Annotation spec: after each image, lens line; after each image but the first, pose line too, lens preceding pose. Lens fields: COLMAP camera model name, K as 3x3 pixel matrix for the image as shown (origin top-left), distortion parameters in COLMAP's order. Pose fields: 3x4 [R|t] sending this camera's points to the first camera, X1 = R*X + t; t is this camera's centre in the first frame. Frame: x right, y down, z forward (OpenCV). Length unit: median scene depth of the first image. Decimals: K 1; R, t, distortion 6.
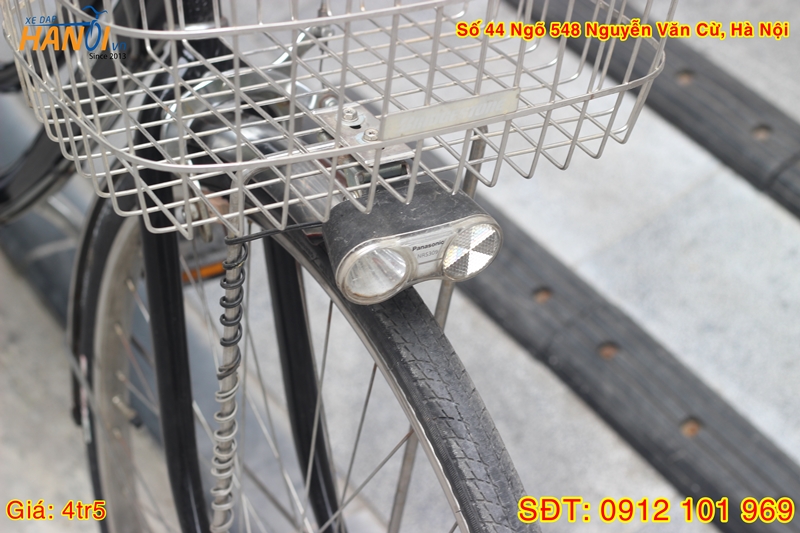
lens RADIAL K [[1922.5, 0, 400.0], [0, 1922.5, 266.5], [0, 0, 1]] dist [-0.117739, 0.270236]
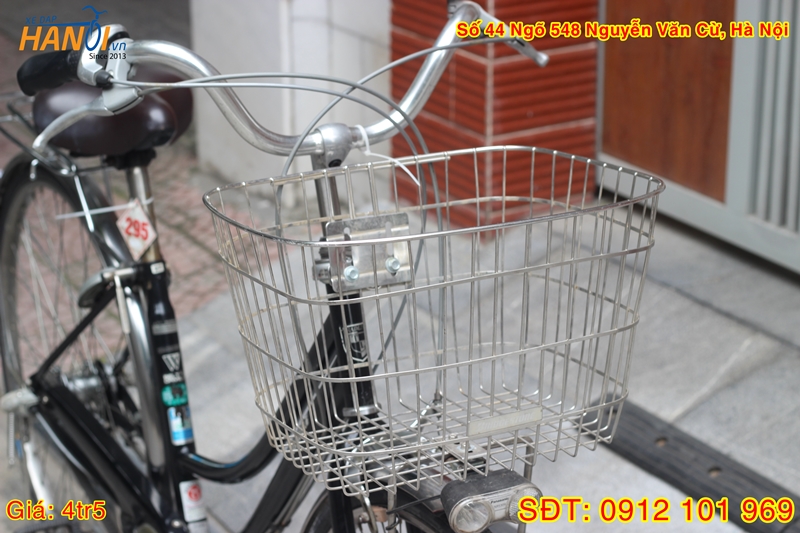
lens RADIAL K [[1922.5, 0, 400.0], [0, 1922.5, 266.5], [0, 0, 1]] dist [-0.117739, 0.270236]
pose [[0.994734, -0.082050, -0.061424, 0.042102], [0.061949, 0.958742, -0.277447, 0.229829], [0.081654, 0.272181, 0.958775, -0.665540]]
